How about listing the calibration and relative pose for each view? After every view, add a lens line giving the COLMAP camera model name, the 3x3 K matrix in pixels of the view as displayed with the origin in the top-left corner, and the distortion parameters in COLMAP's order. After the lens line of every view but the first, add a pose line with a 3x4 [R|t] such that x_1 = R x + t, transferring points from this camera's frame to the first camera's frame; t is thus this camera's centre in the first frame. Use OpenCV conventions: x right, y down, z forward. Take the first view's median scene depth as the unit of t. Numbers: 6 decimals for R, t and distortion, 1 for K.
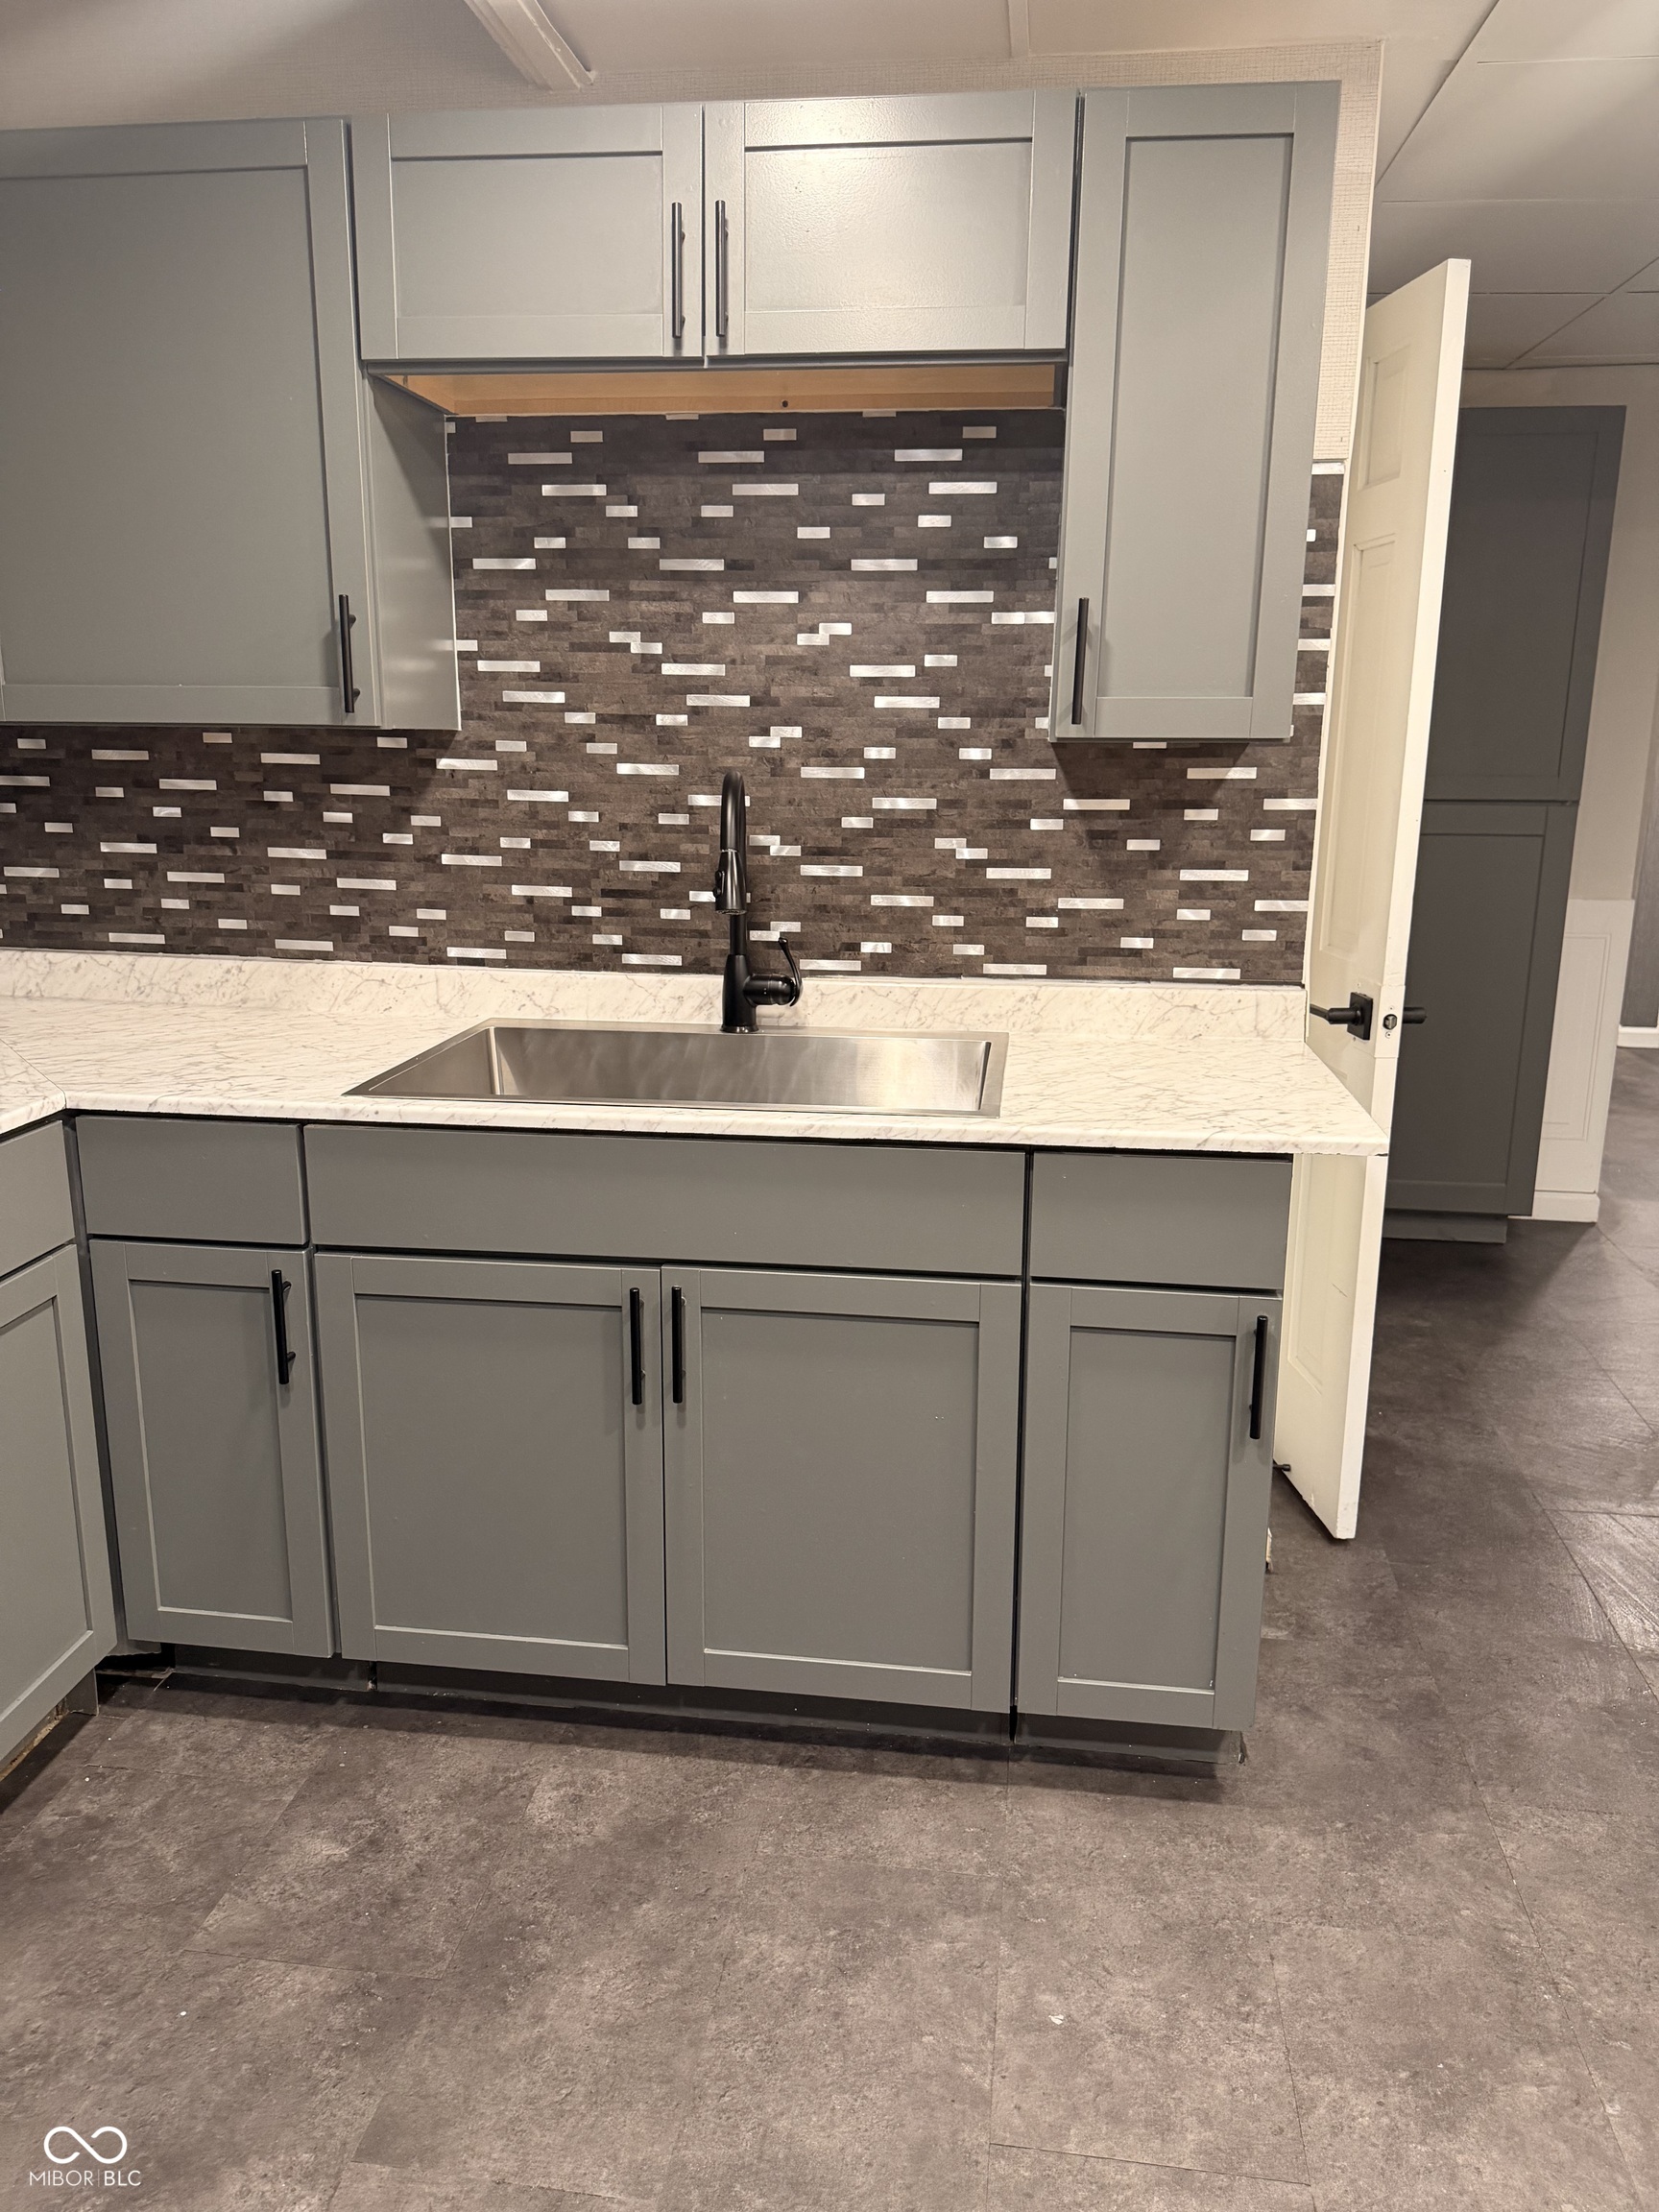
lens RADIAL K [[1570.1, 0, 817.8], [0, 1570.1, 1107.3], [0, 0, 1]] dist [0.049144, -0.061269]
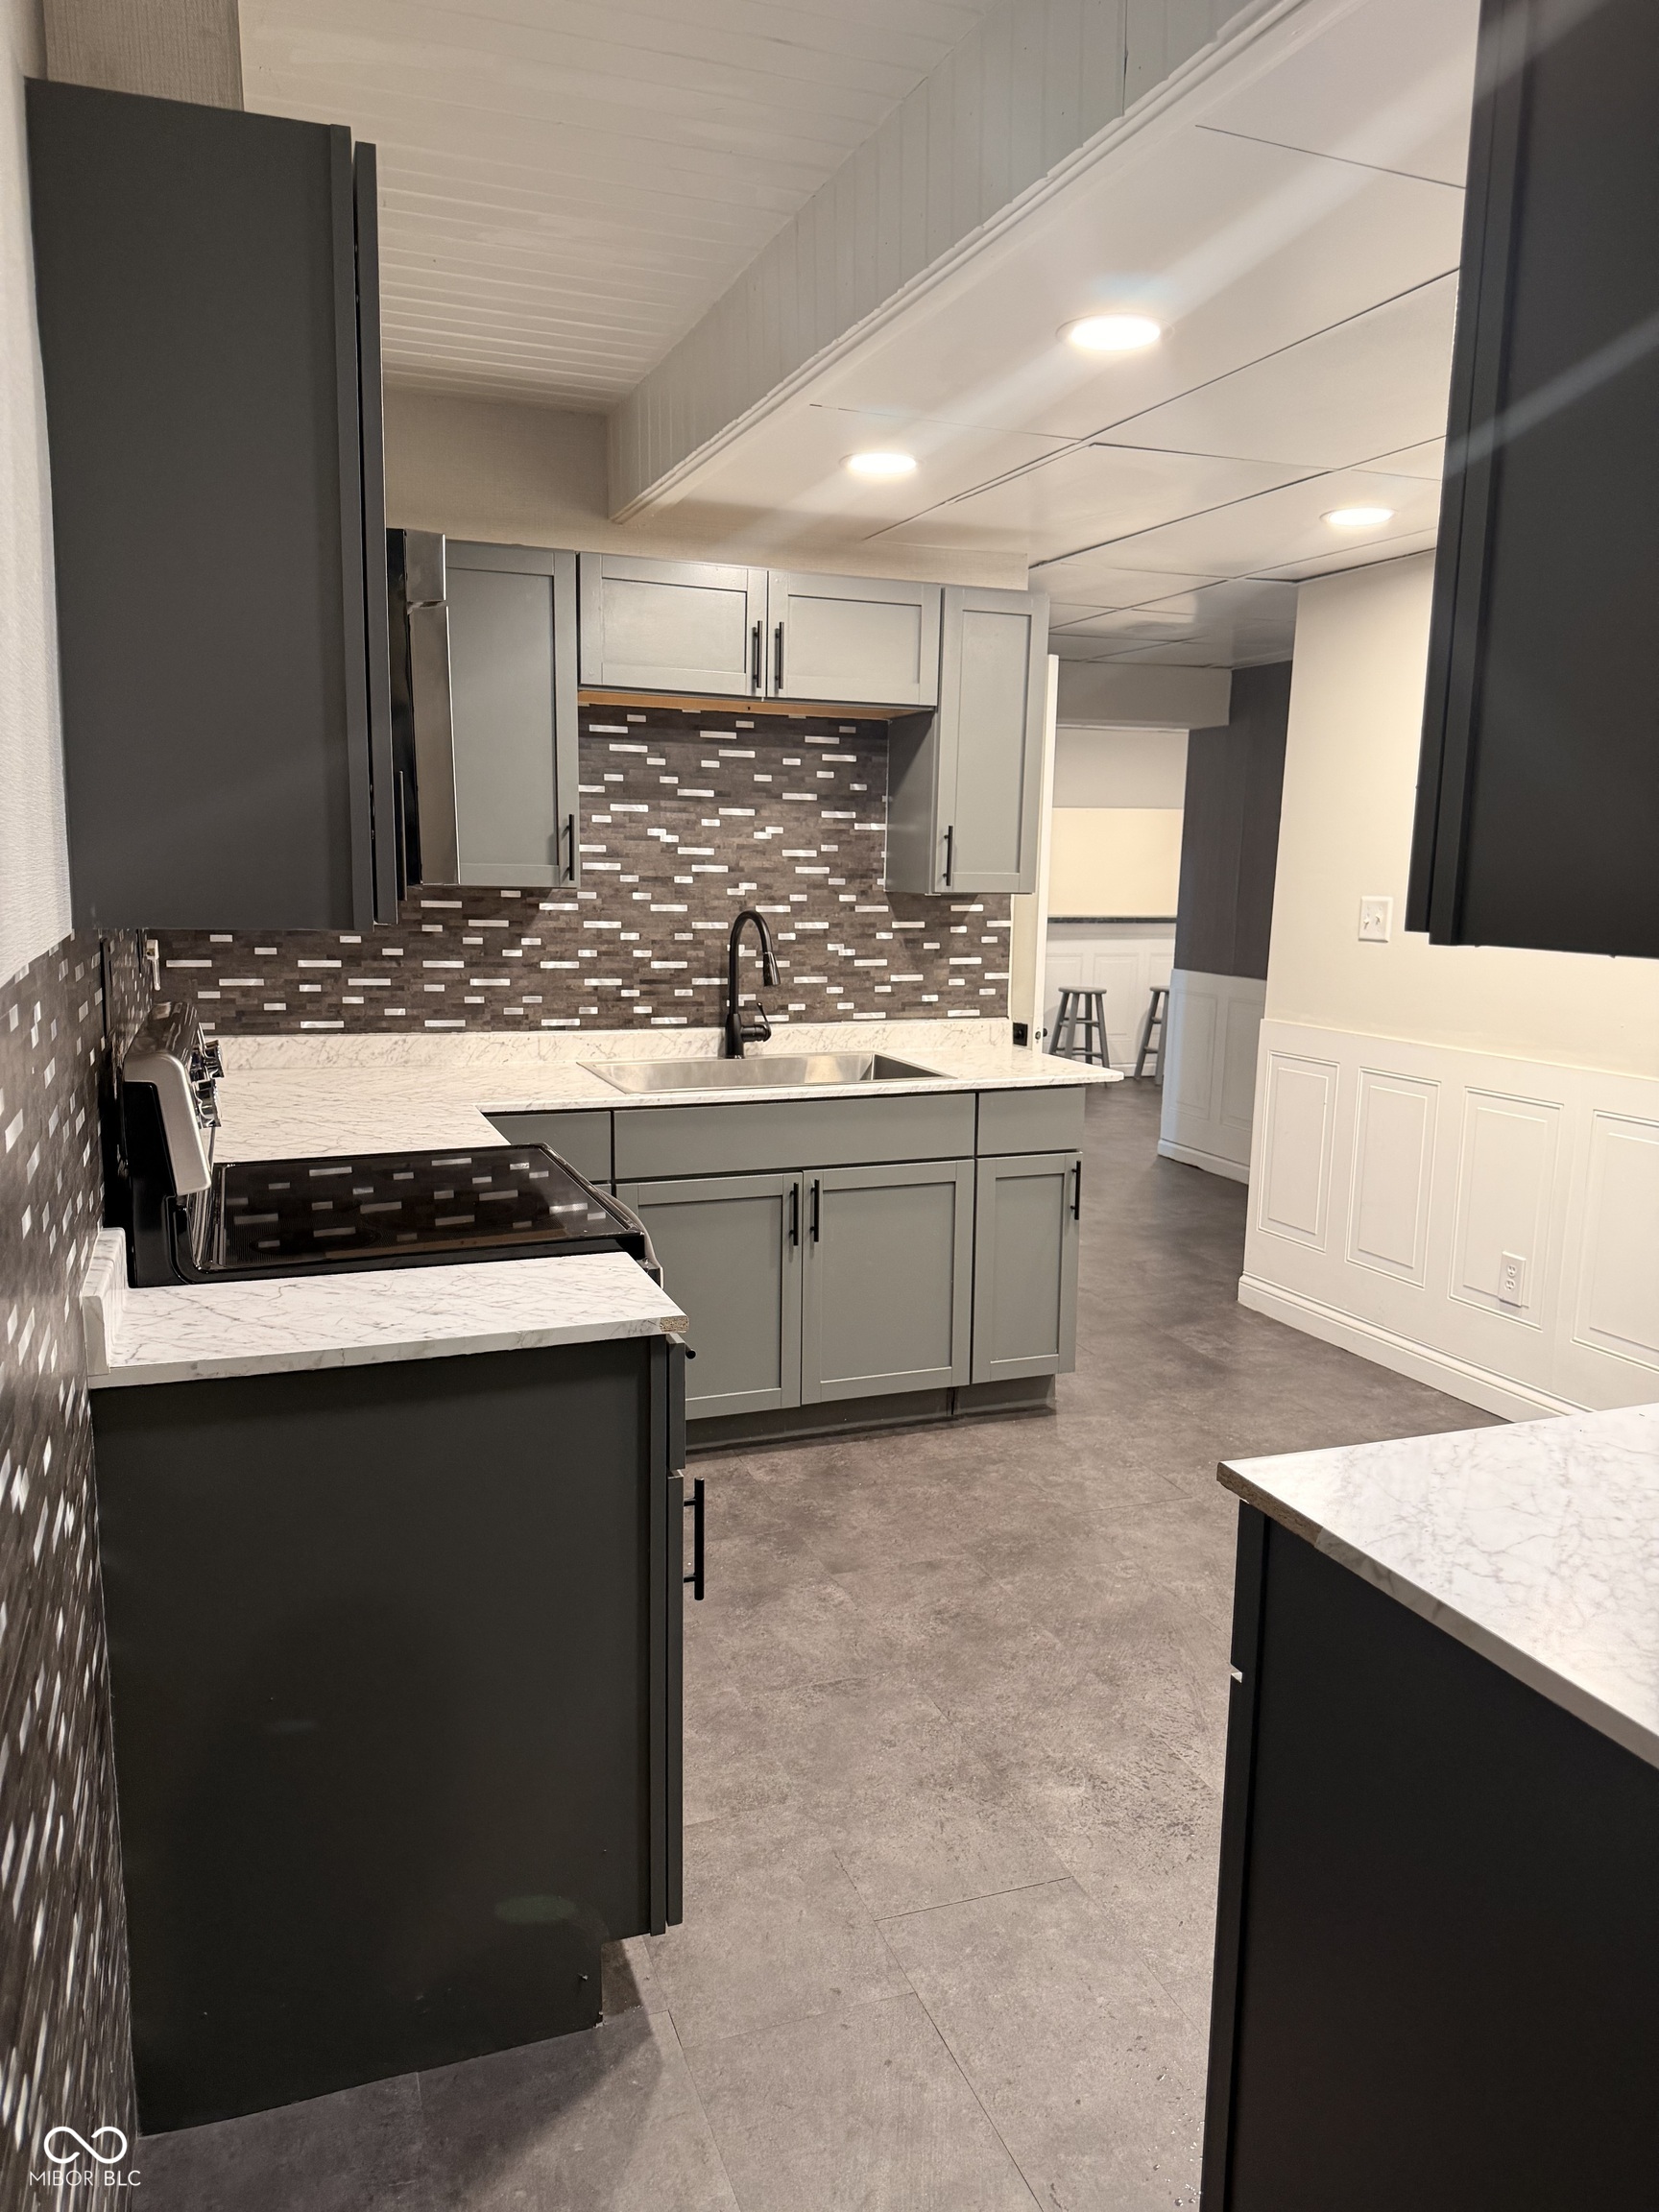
lens RADIAL K [[1570.1, 0, 844.1], [0, 1570.1, 1106.2], [0, 0, 1]] dist [0.049144, -0.061269]
pose [[0.877299, -0.071498, 0.474588, -0.776468], [0.102052, 0.994018, -0.038897, 0.083470], [-0.468968, 0.082557, 0.879348, -0.568811]]
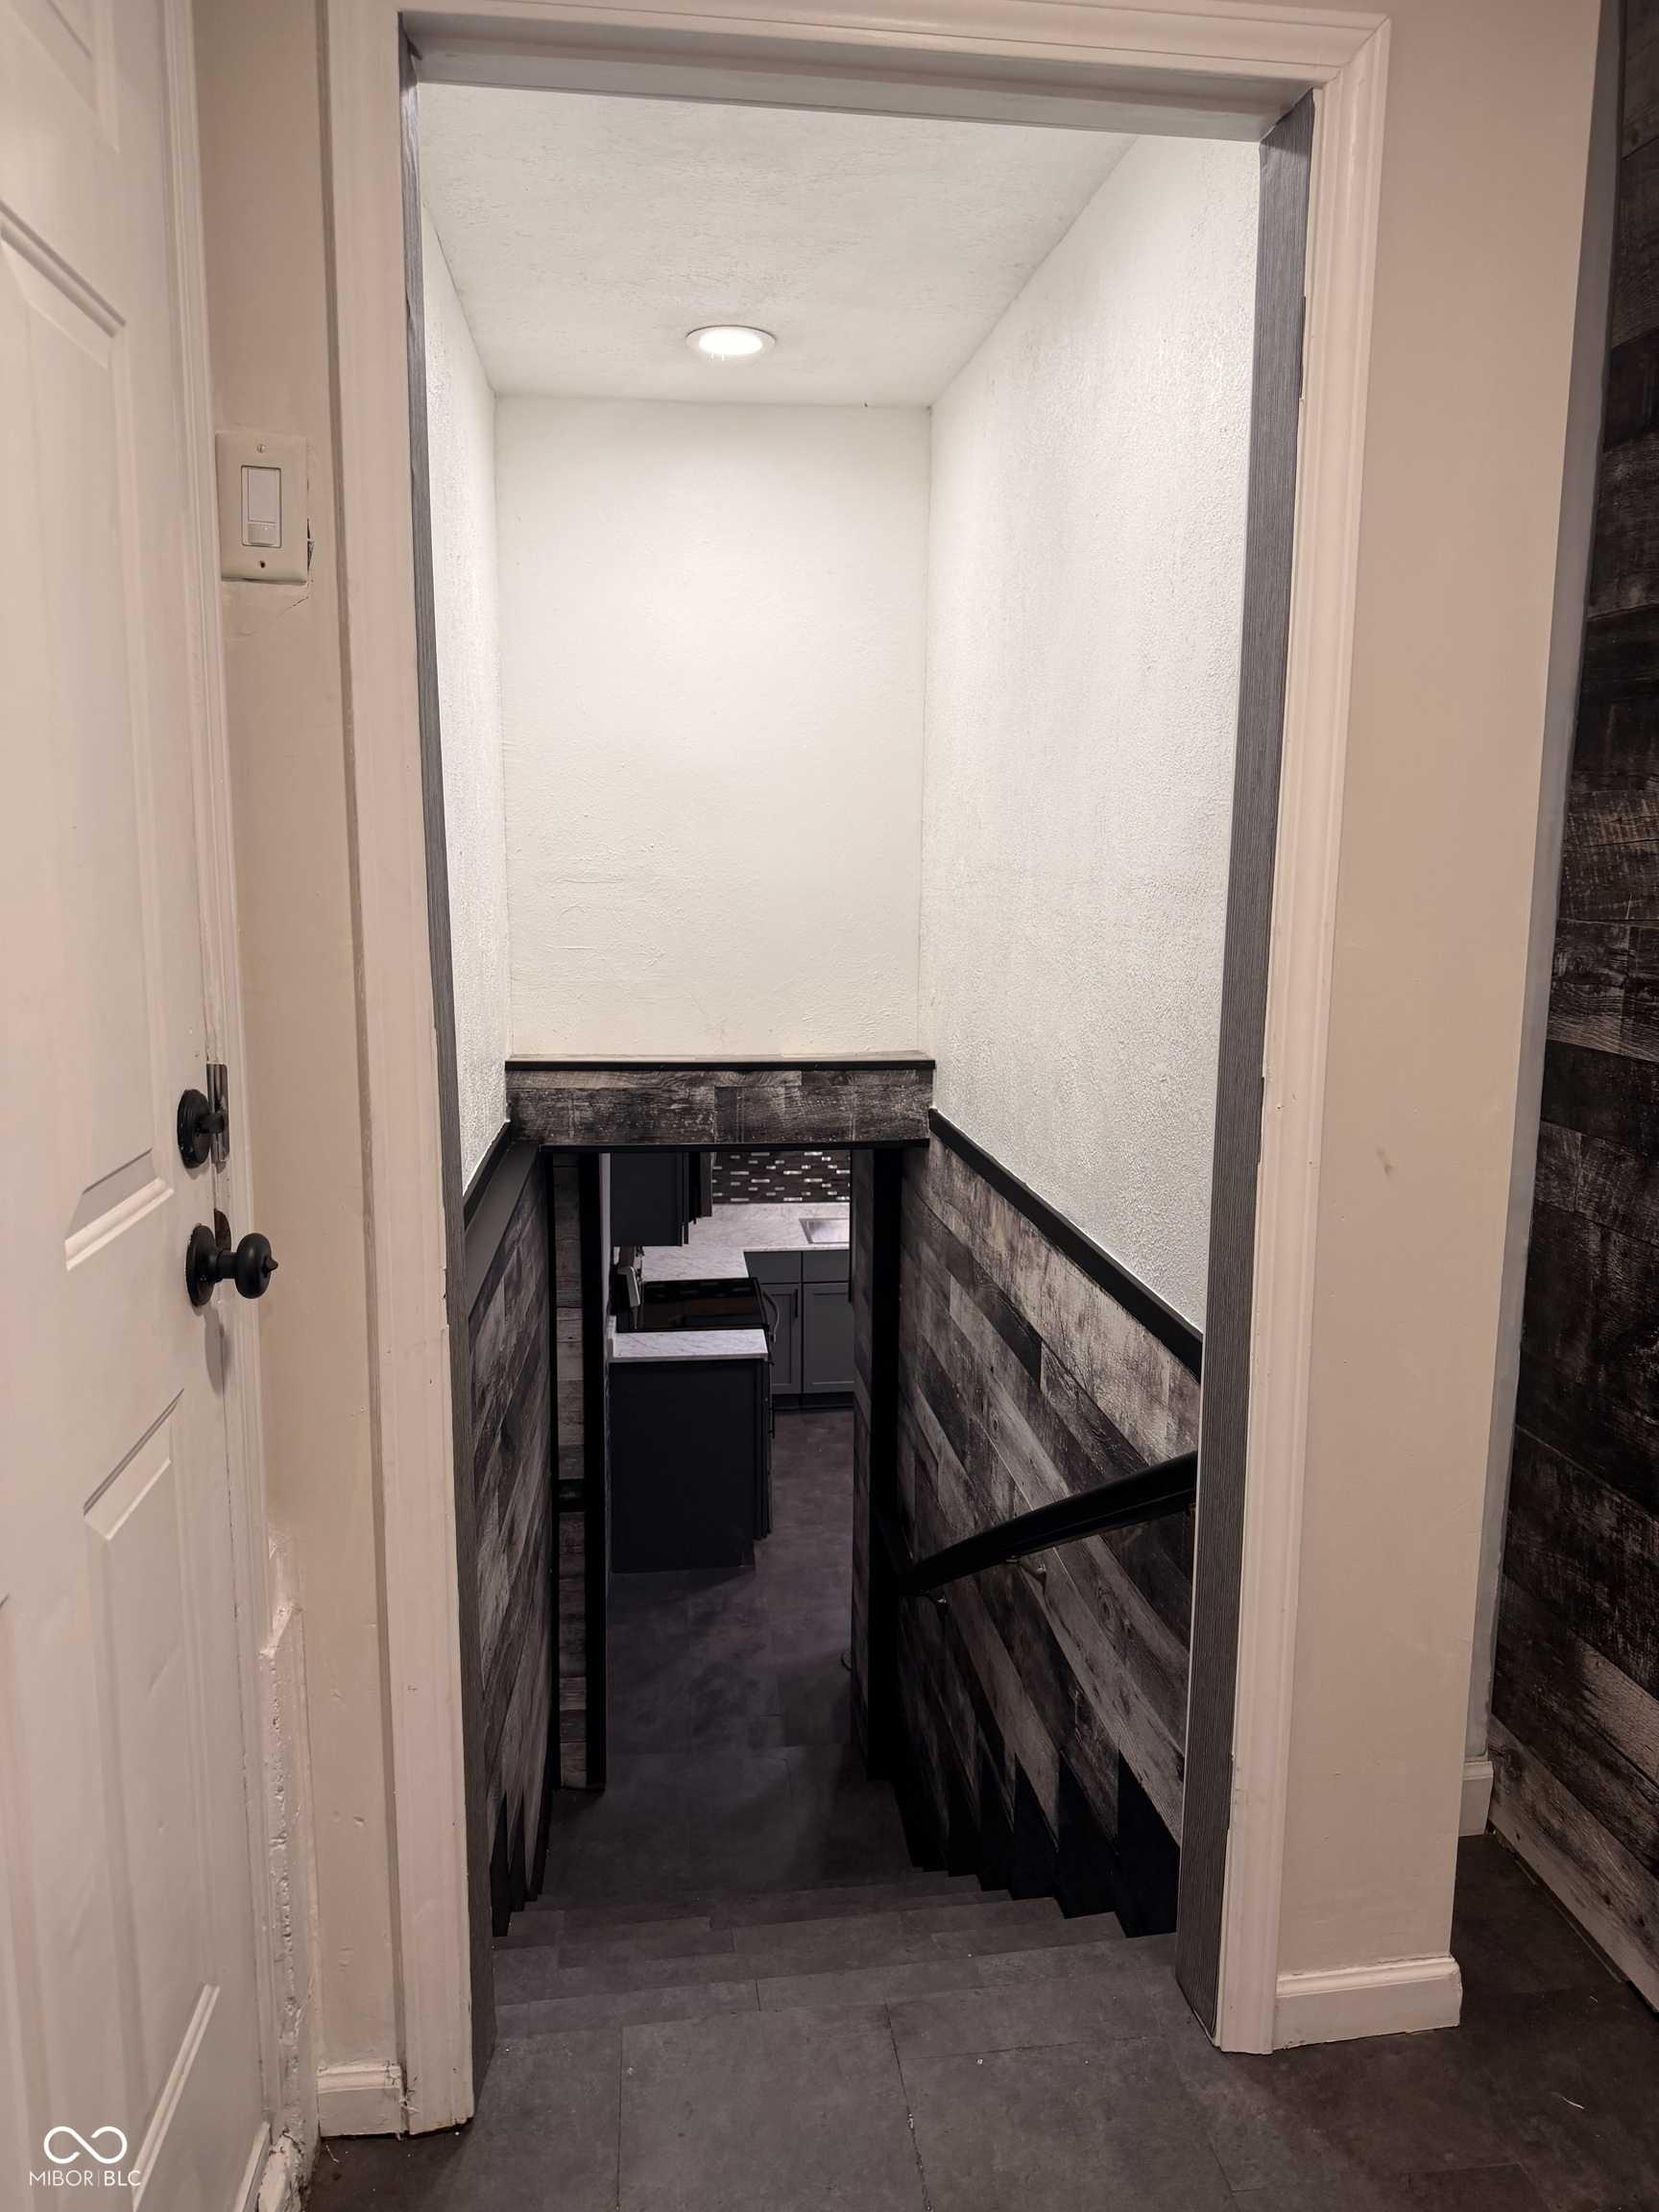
lens RADIAL K [[1570.1, 0, 834.9], [0, 1570.1, 1099.5], [0, 0, 1]] dist [0.049144, -0.061269]
pose [[0.969452, -0.042512, 0.241570, -0.995763], [0.058806, 0.996426, -0.060643, -0.108225], [-0.238128, 0.072996, 0.968487, -2.452463]]
